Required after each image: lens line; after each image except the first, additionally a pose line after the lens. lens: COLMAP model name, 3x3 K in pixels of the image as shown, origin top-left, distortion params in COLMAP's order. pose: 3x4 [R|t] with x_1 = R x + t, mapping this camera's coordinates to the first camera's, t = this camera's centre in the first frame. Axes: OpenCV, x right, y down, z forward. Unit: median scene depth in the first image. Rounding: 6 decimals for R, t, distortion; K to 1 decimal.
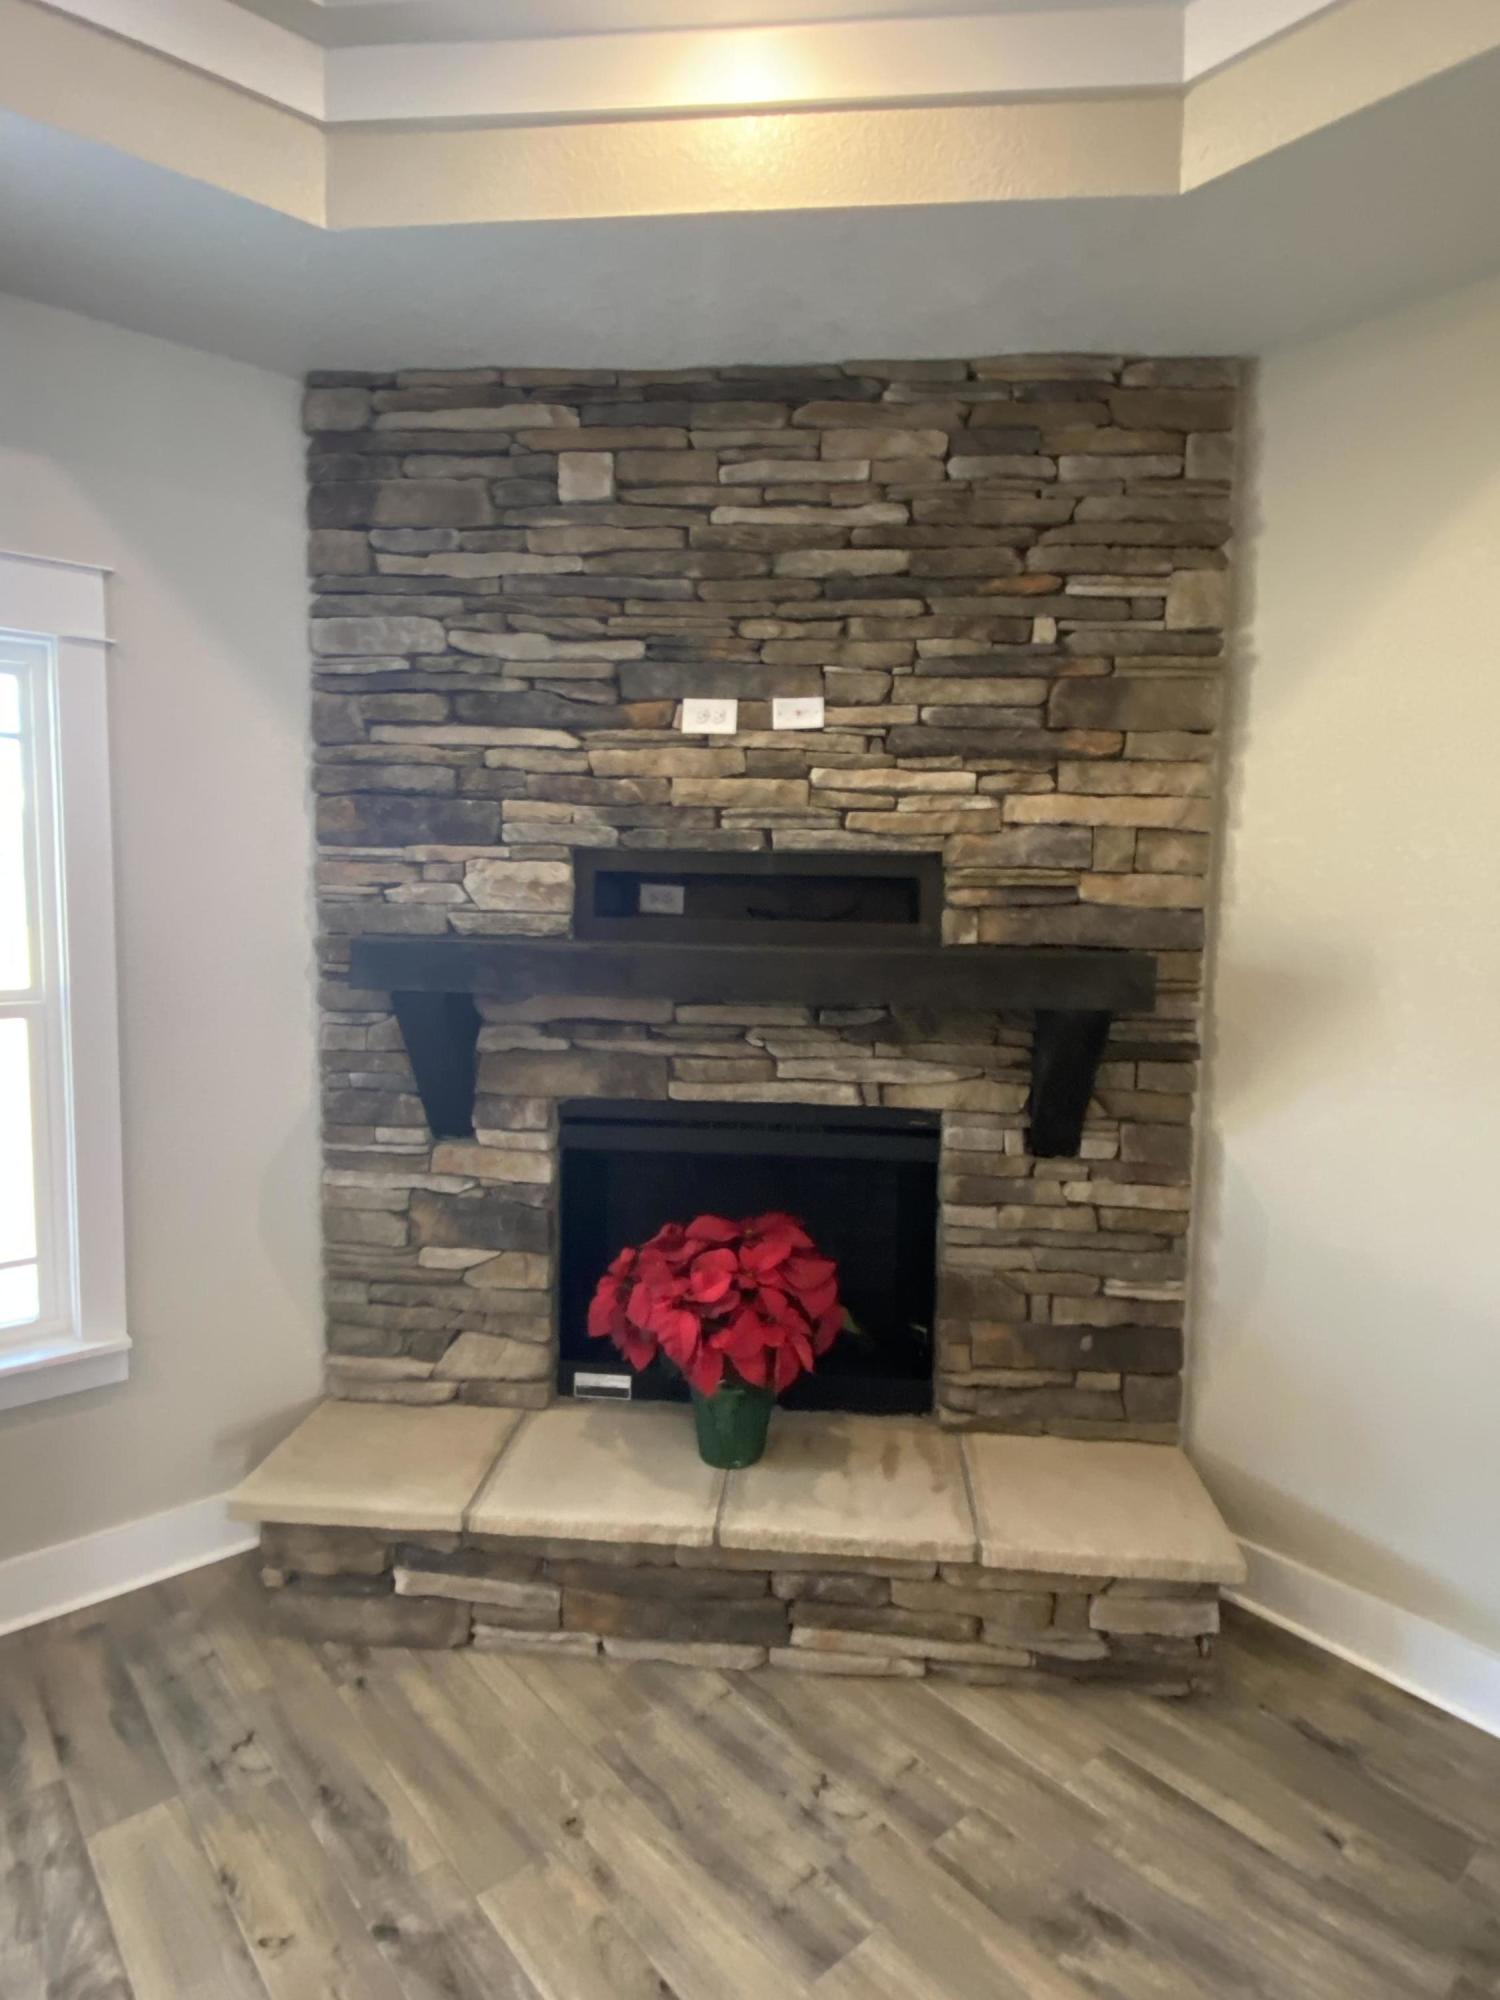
lens RADIAL K [[1120.7, 0, 750.0], [0, 1120.7, 1000.0], [0, 0, 1]] dist [0.077998, -0.065891]
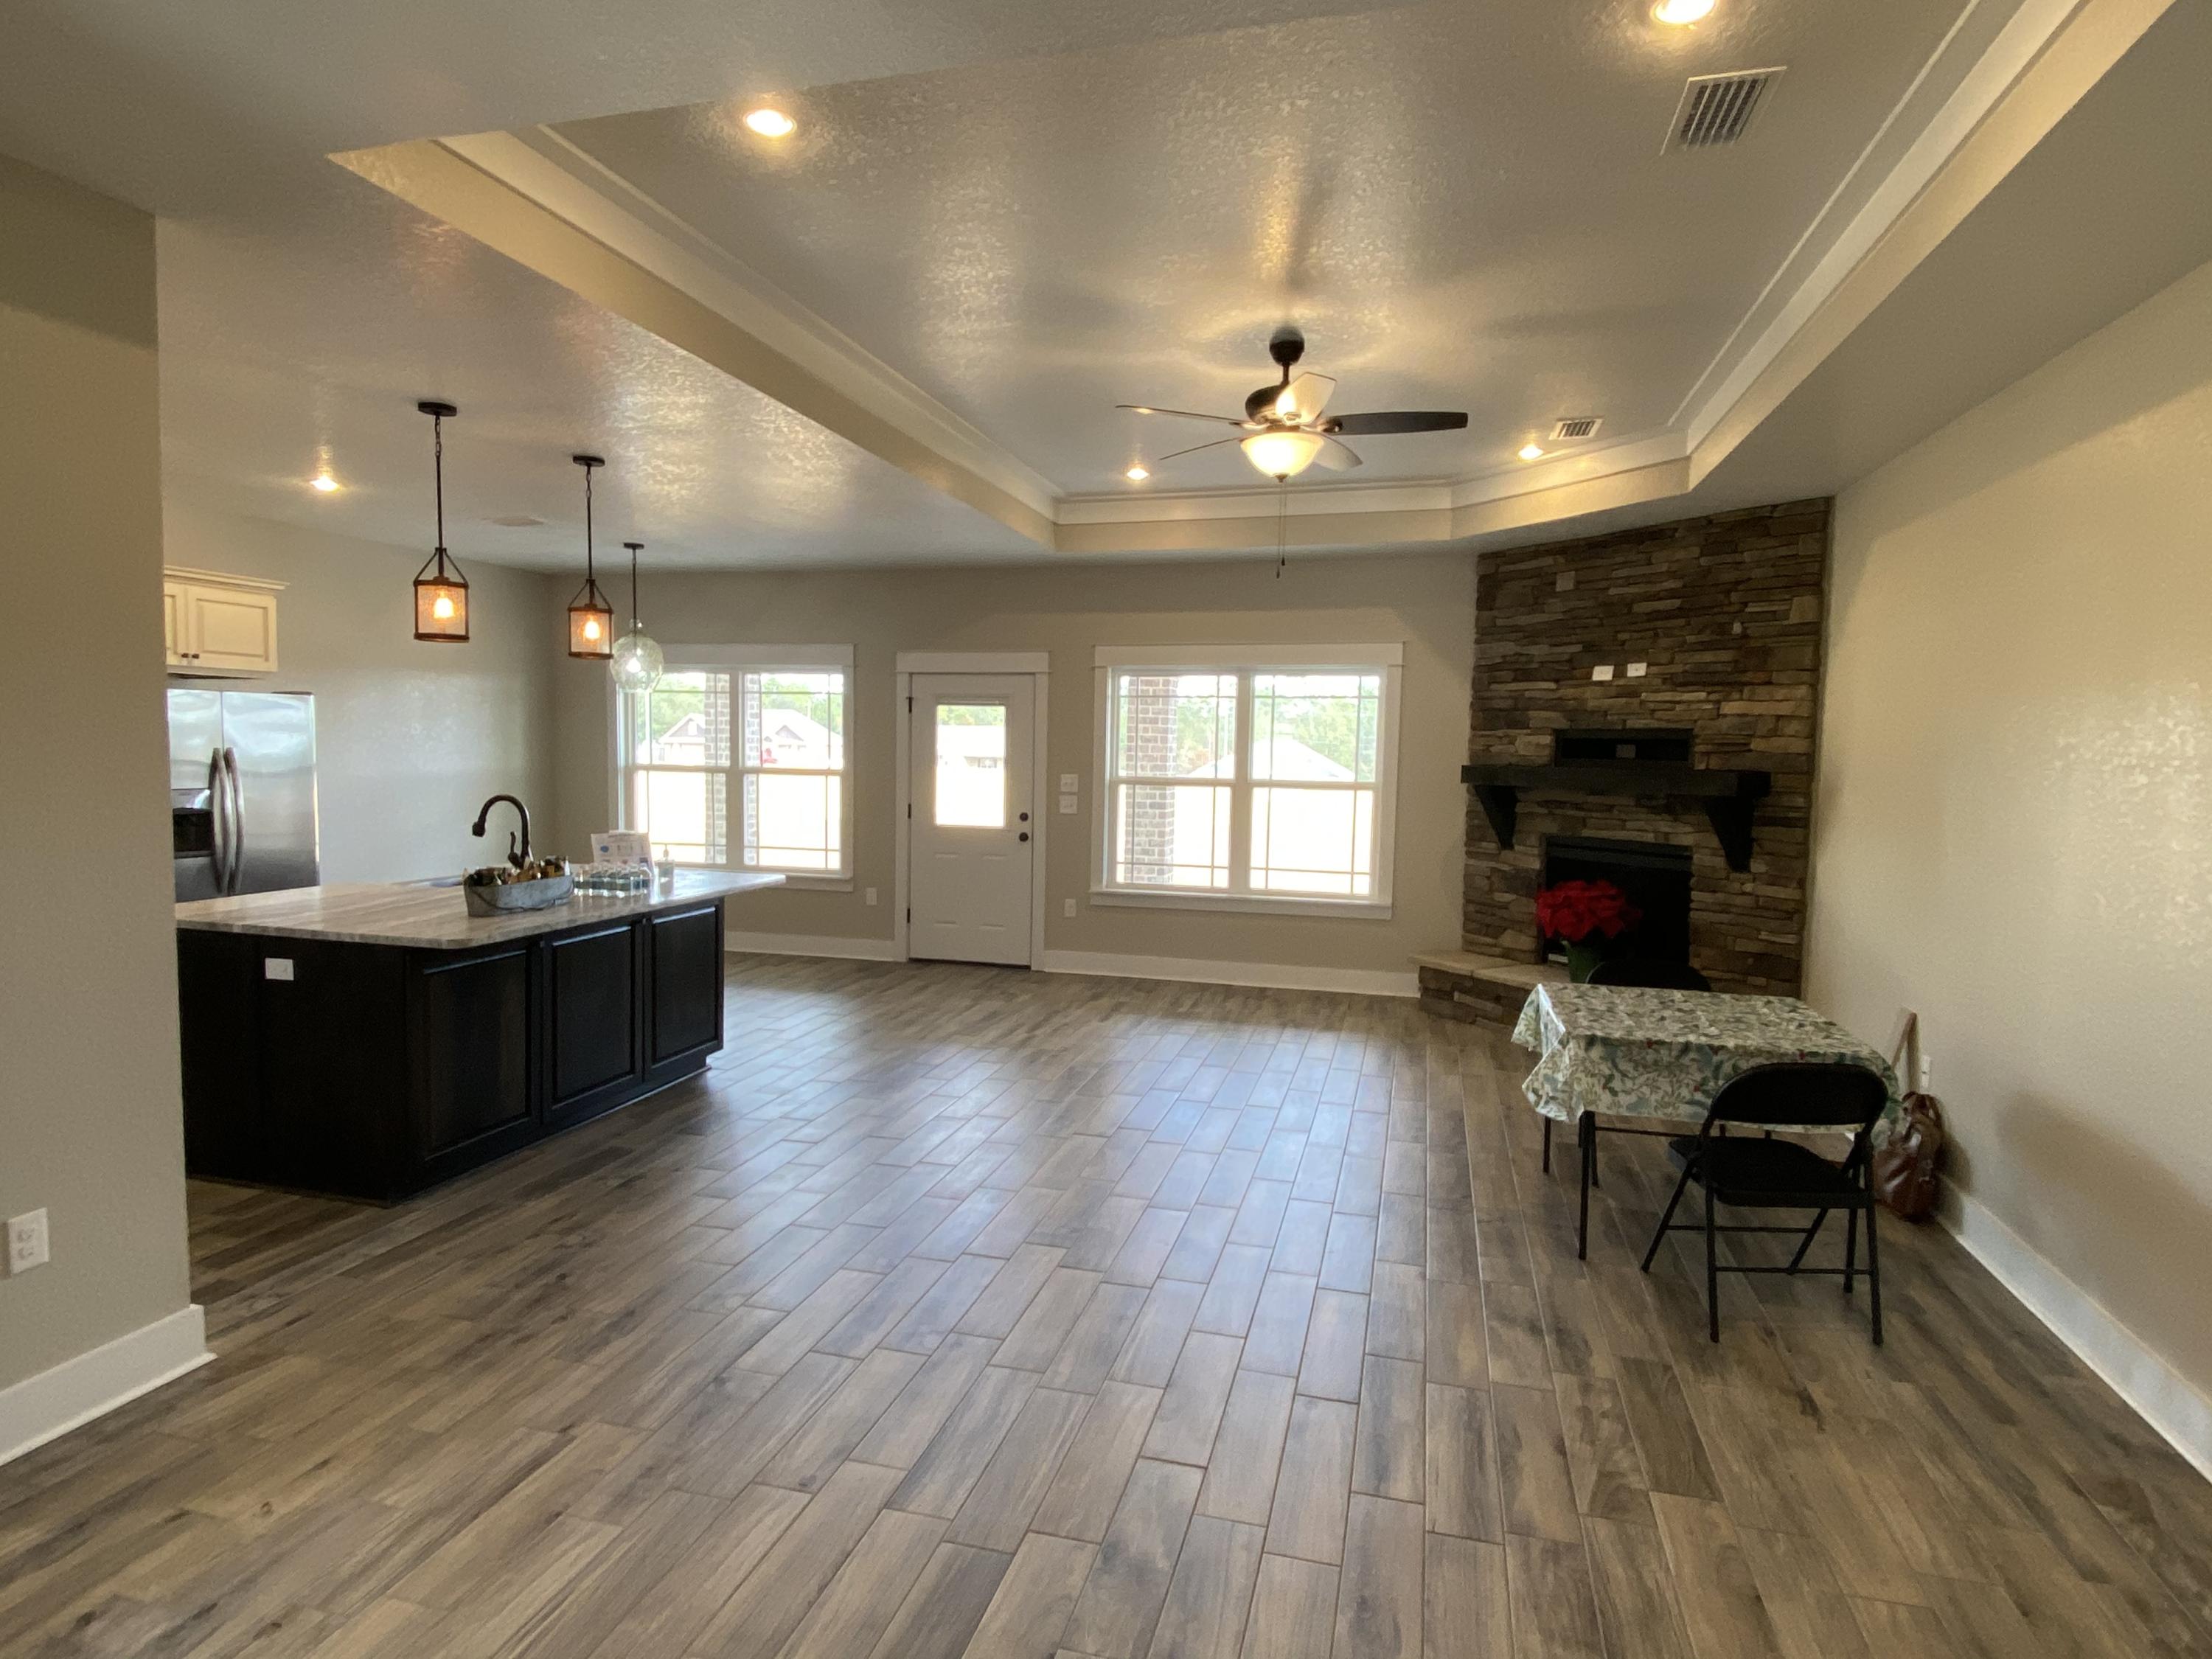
lens RADIAL K [[1239.5, 0, 1106.0], [0, 1239.5, 829.5], [0, 0, 1]] dist [0.077998, -0.065891]
pose [[0.574135, 0.048324, -0.817334, 1.532453], [-0.085028, 0.996378, -0.000818, 0.166951], [0.814334, 0.069965, 0.576164, -1.348099]]
